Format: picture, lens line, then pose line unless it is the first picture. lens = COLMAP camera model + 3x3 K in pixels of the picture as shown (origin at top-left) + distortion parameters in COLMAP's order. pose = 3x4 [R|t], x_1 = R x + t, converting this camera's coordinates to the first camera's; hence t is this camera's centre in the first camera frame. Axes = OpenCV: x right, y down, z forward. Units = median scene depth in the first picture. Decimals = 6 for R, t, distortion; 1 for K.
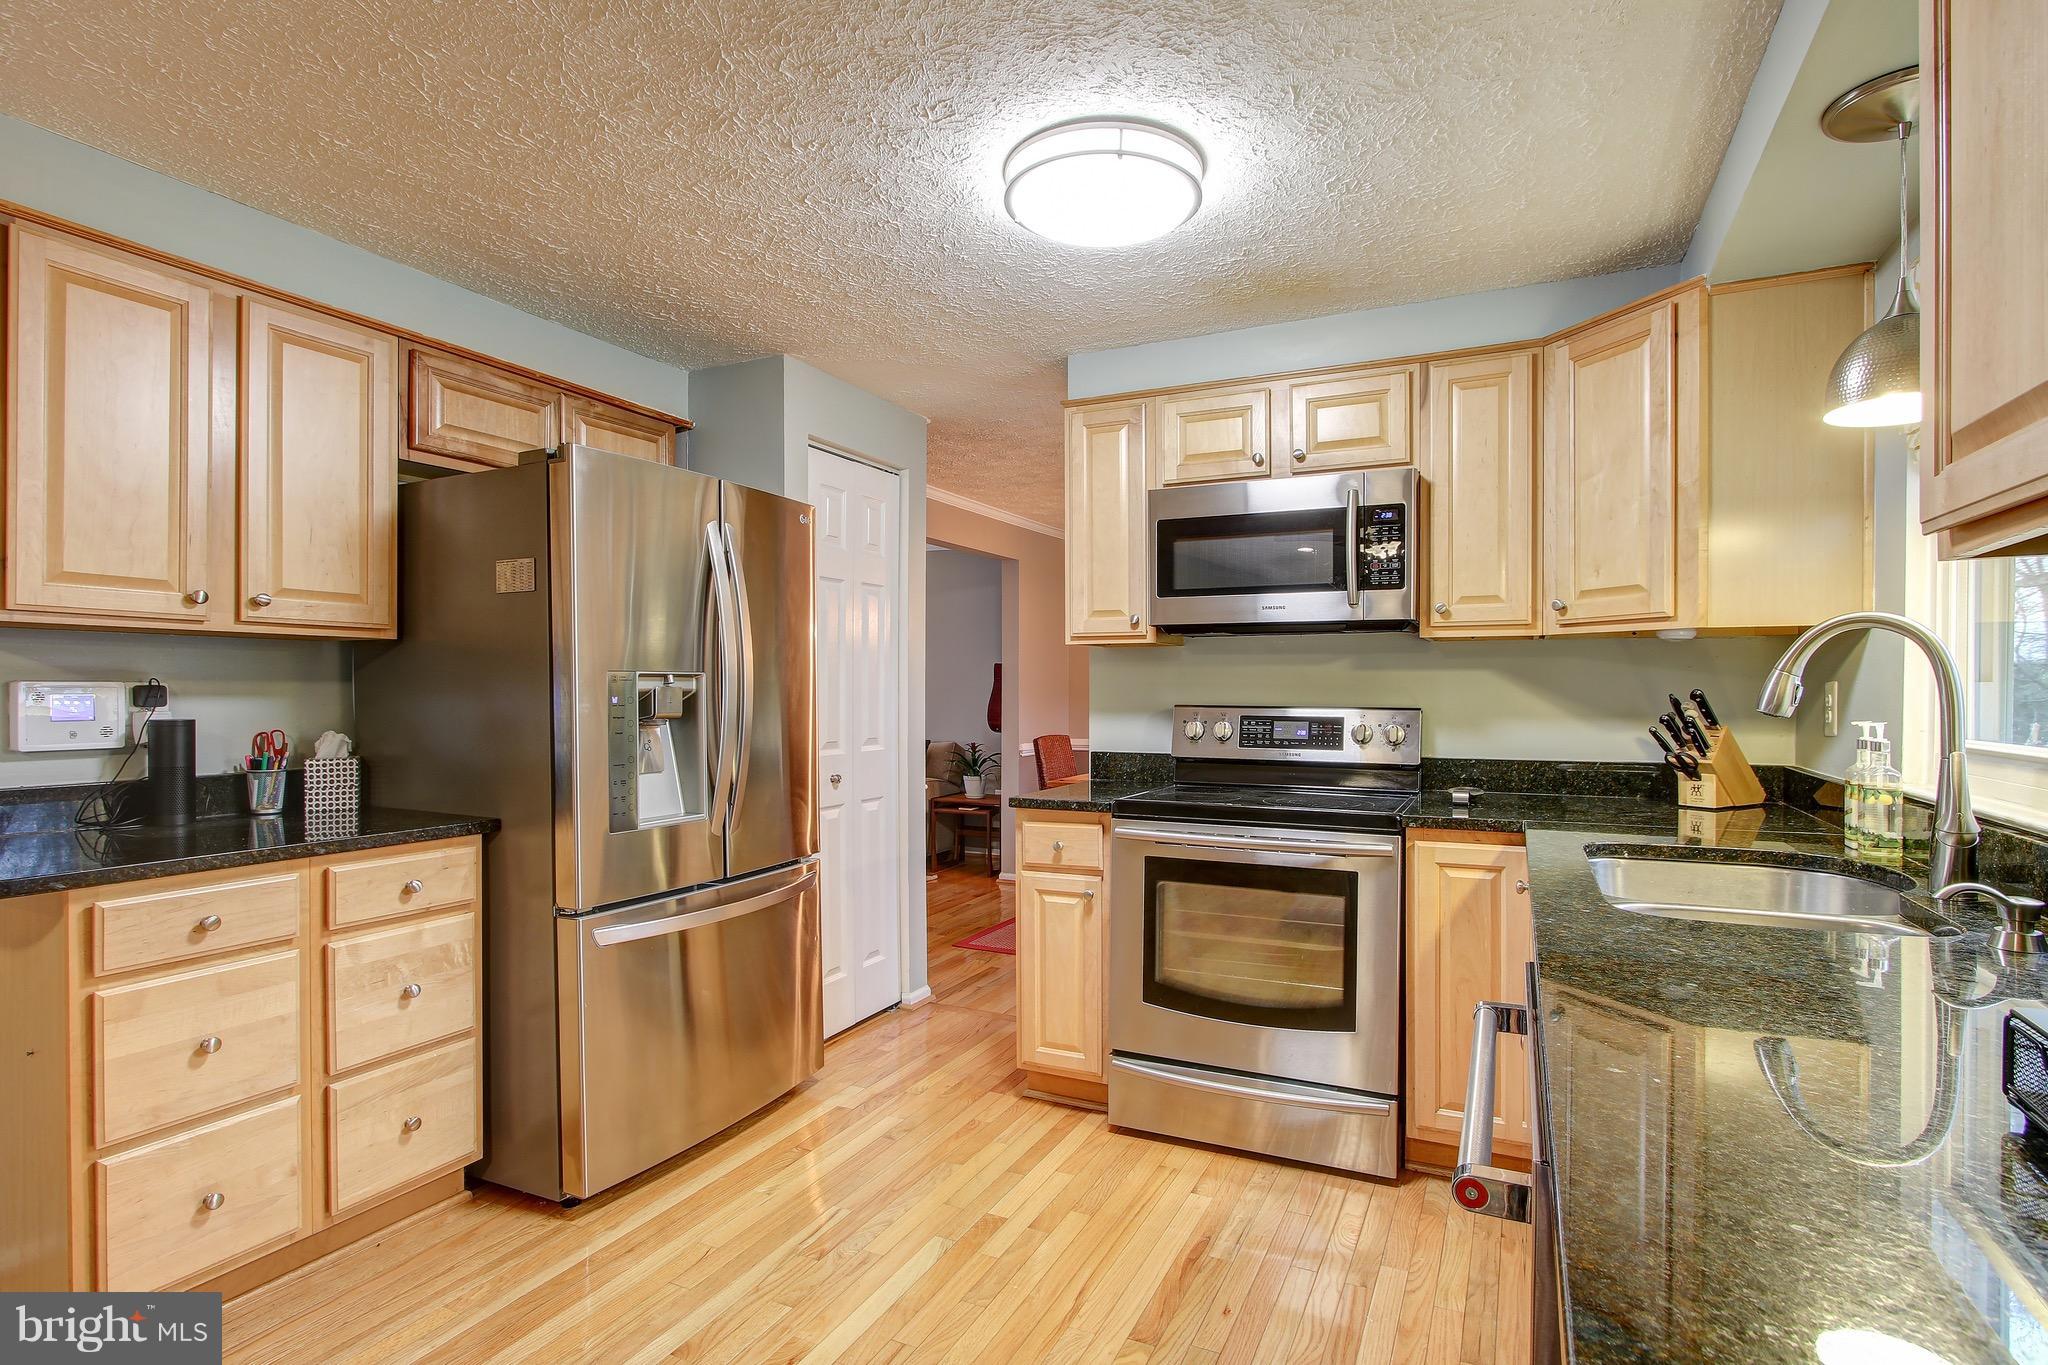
lens RADIAL K [[1026.0, 0, 1067.2], [0, 1026.0, 702.0], [0, 0, 1]] dist [-0.020840, 0.003254]
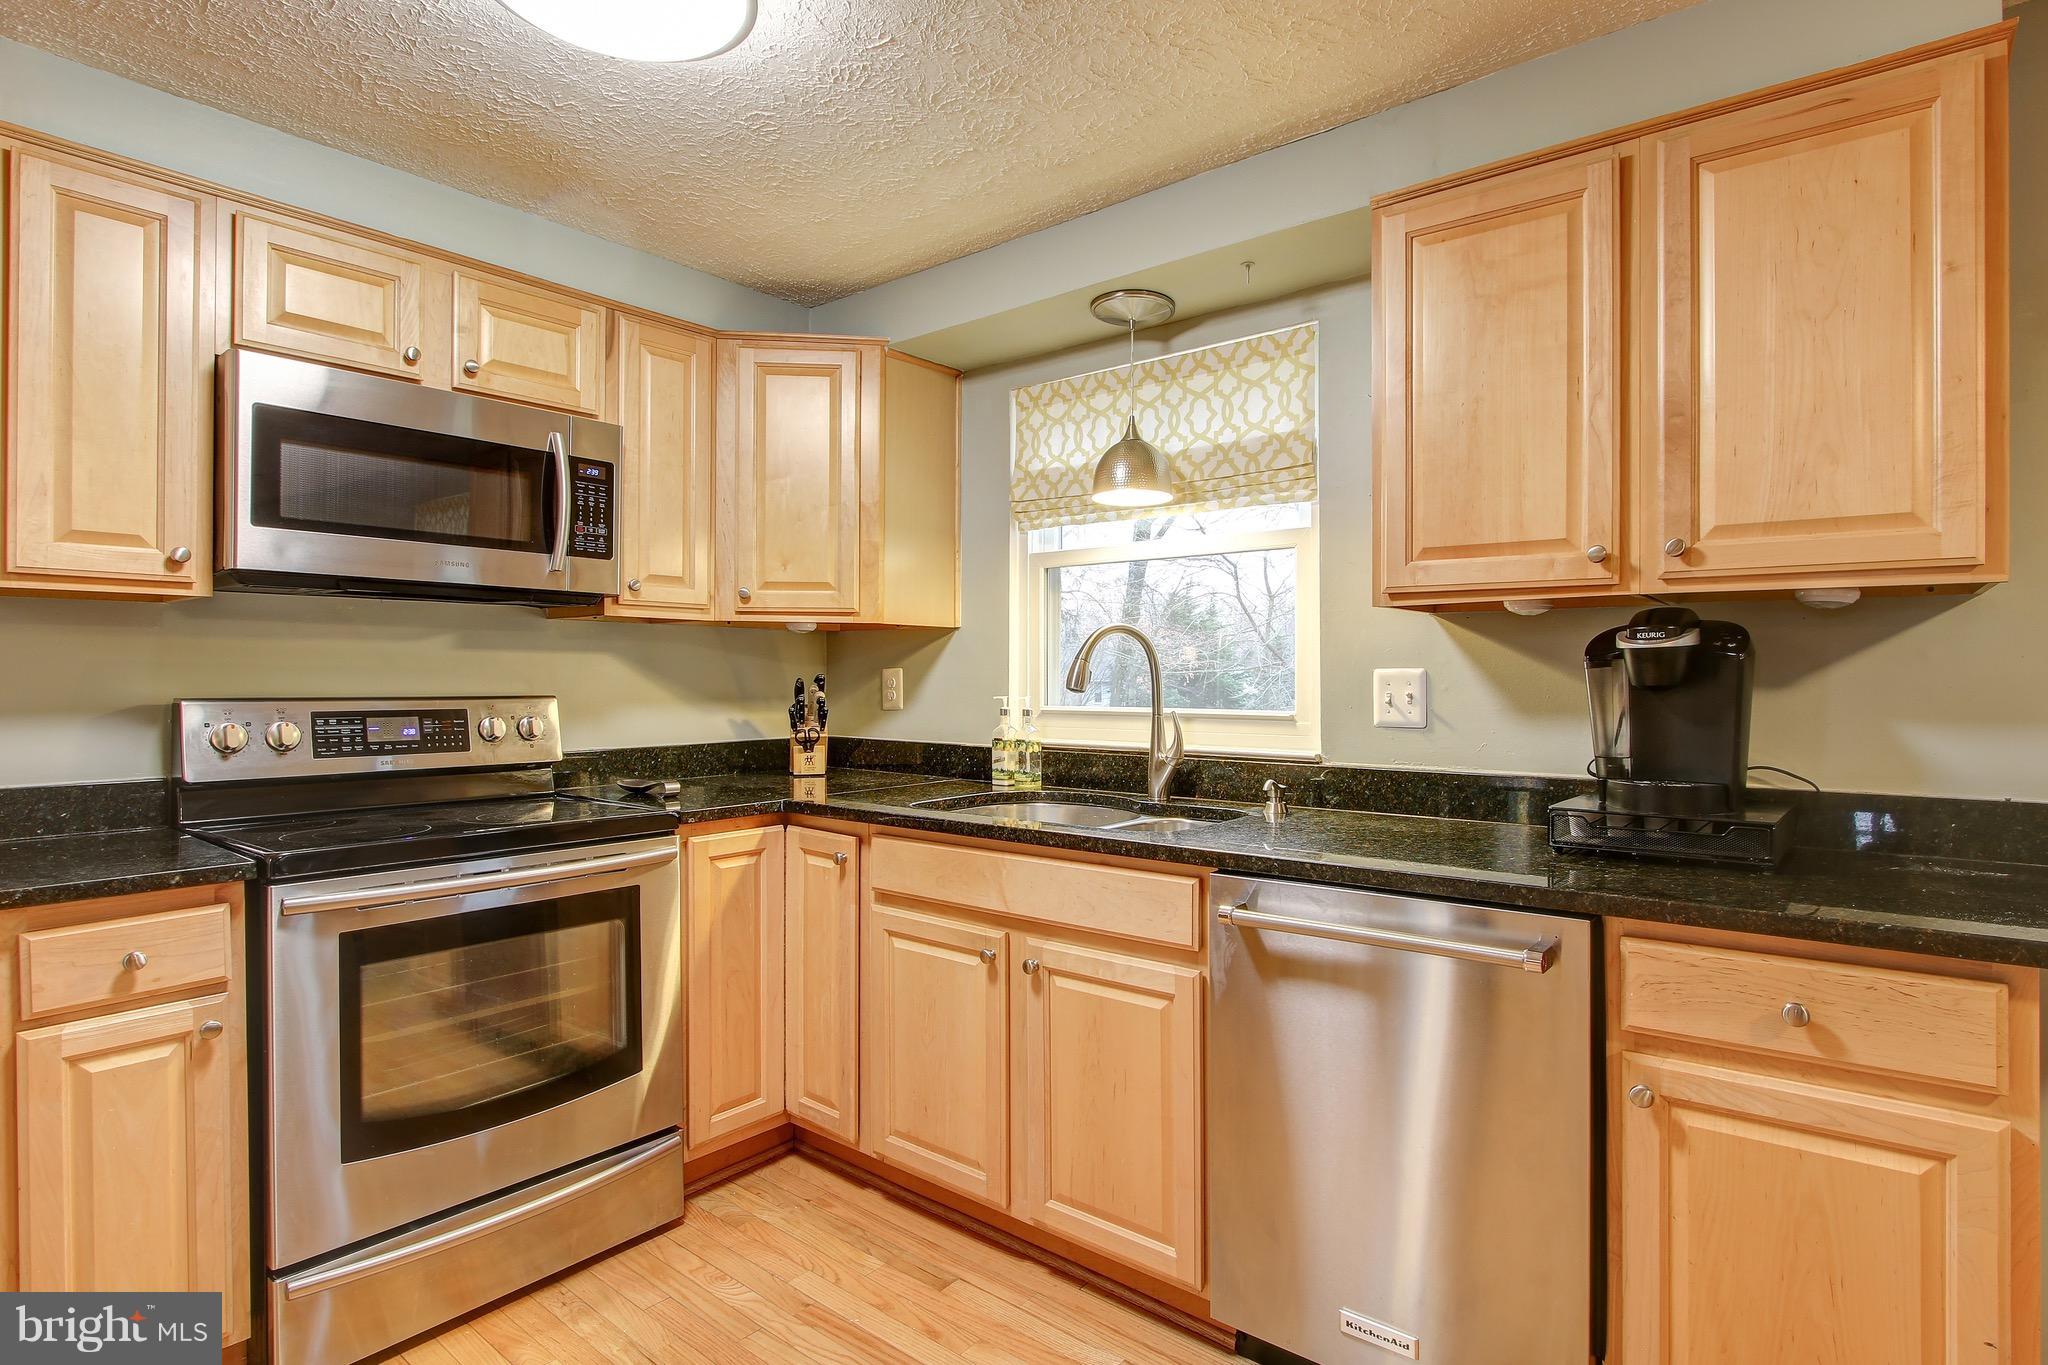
lens RADIAL K [[1026.0, 0, 1058.7], [0, 1026.0, 681.6], [0, 0, 1]] dist [-0.020840, 0.003254]
pose [[0.232707, -0.004144, 0.972538, -0.449686], [0.012854, 0.999917, 0.001185, -0.001809], [-0.972462, 0.012226, 0.232741, 0.432647]]
